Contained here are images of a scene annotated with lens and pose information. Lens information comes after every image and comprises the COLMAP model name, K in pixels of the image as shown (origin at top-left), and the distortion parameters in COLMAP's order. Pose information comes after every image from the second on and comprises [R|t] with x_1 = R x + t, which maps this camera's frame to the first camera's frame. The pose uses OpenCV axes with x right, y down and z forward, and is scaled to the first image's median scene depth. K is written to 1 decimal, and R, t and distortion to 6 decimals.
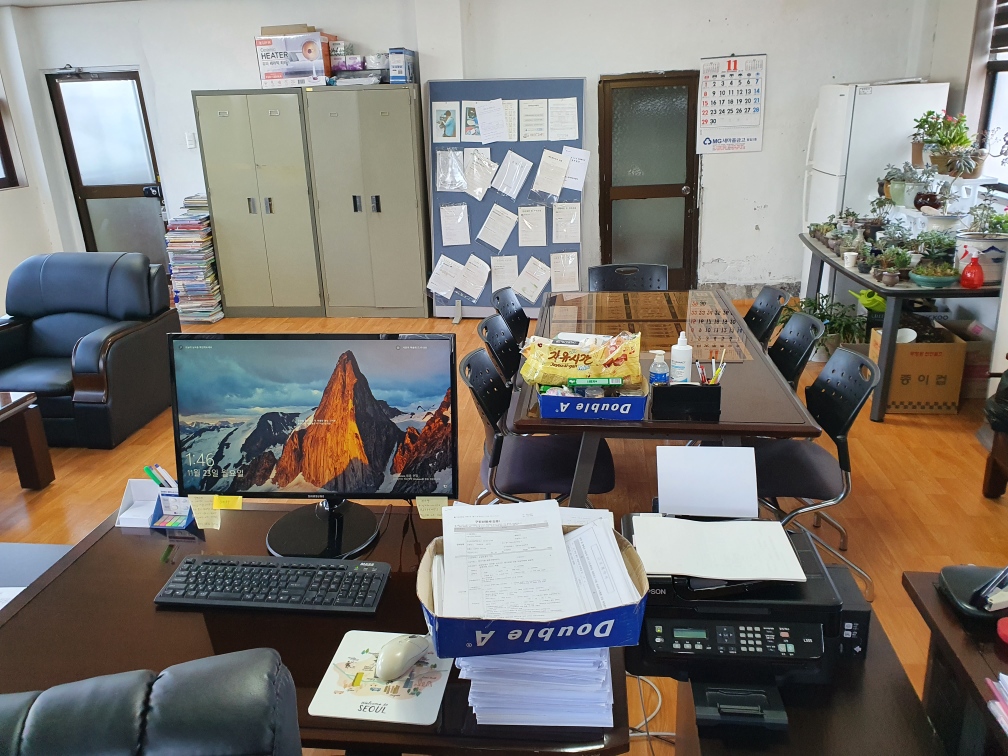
lens RADIAL K [[760.0, 0, 503.8], [0, 760.0, 362.9], [0, 0, 1]] dist [0.061302, -0.092790]
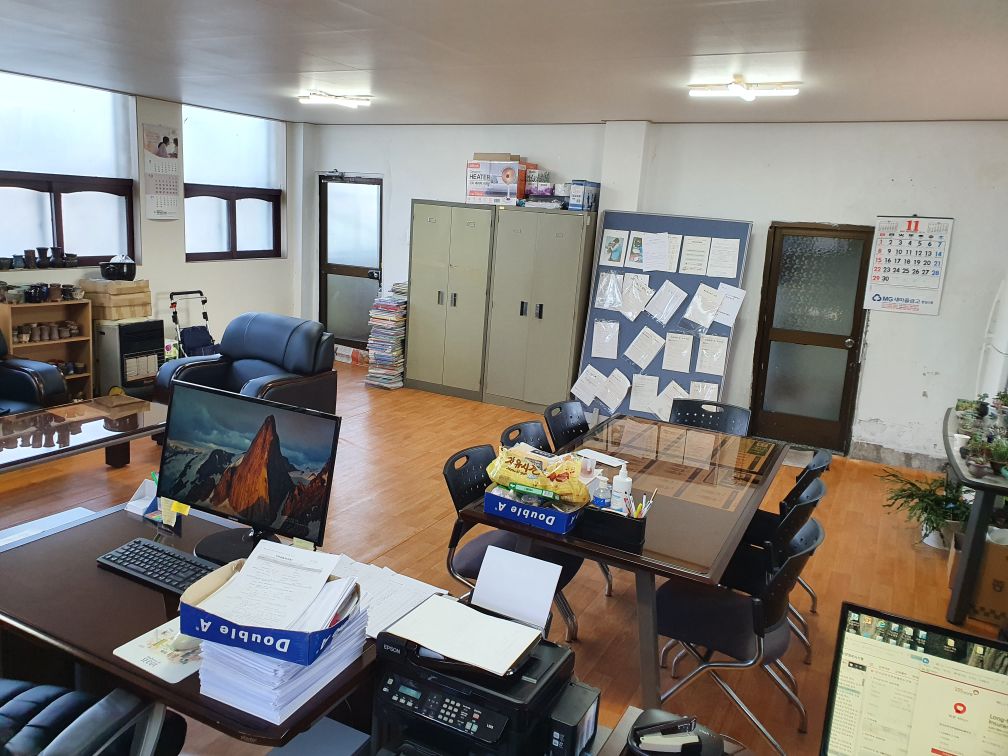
lens RADIAL K [[760.0, 0, 503.8], [0, 760.0, 362.9], [0, 0, 1]] dist [0.061302, -0.092790]
pose [[0.928560, 0.166303, -0.331843, 0.167847], [-0.208758, 0.973202, -0.096423, -0.016980], [0.306915, 0.158809, 0.938394, -0.044124]]
